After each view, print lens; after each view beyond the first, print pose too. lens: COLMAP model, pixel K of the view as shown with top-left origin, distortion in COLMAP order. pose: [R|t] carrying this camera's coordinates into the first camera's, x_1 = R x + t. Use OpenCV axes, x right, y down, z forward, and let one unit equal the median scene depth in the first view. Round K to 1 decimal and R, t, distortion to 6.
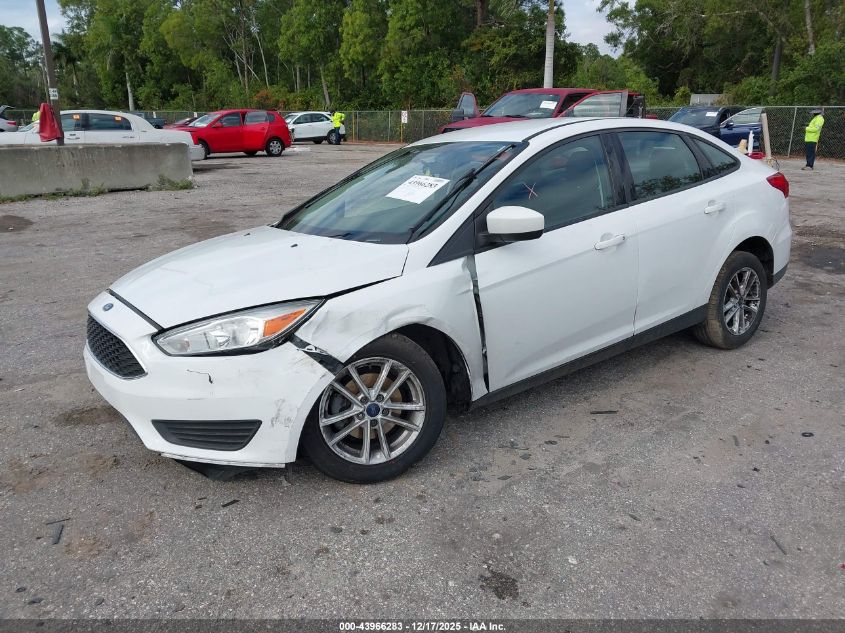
lens RADIAL K [[663.7, 0, 425.5], [0, 663.7, 317.0], [0, 0, 1]] dist [0.016711, 0.002288]
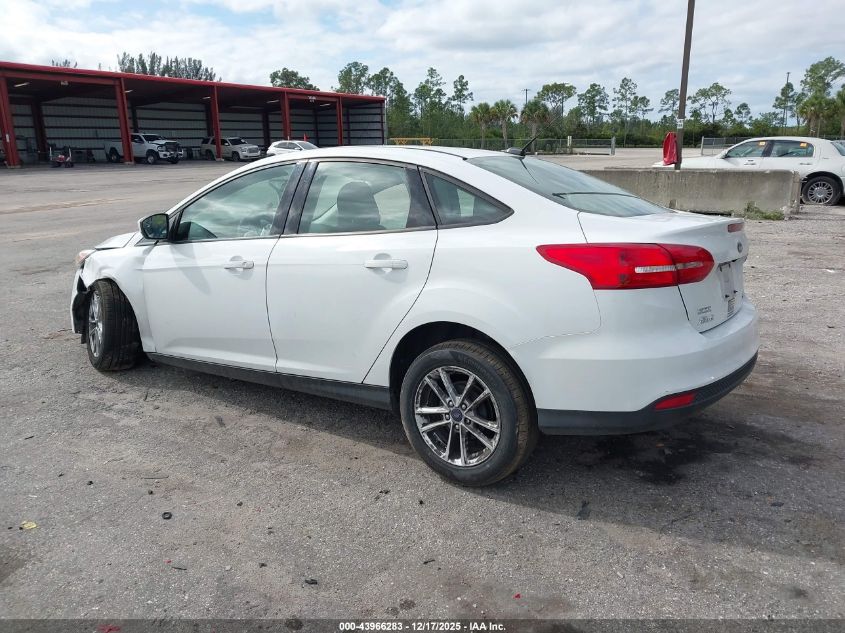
lens RADIAL K [[663.7, 0, 425.5], [0, 663.7, 317.0], [0, 0, 1]] dist [0.016711, 0.002288]
pose [[0.319203, 0.236135, -0.917796, 0.221763], [-0.266945, 0.951649, 0.152004, -0.044595], [0.909313, 0.196481, 0.366804, 0.146917]]
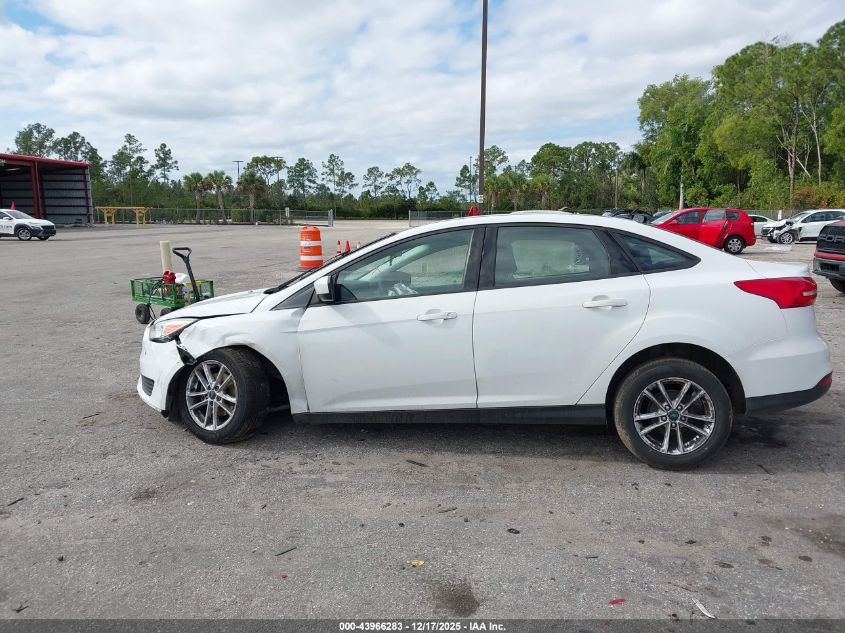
lens RADIAL K [[677.9, 0, 435.3], [0, 677.9, 318.7], [0, 0, 1]] dist [0.011292, -0.035958]
pose [[0.695974, 0.108888, -0.709763, 0.183376], [-0.207496, 0.976765, -0.053615, -0.007484], [0.687434, 0.184588, 0.702398, 0.027647]]
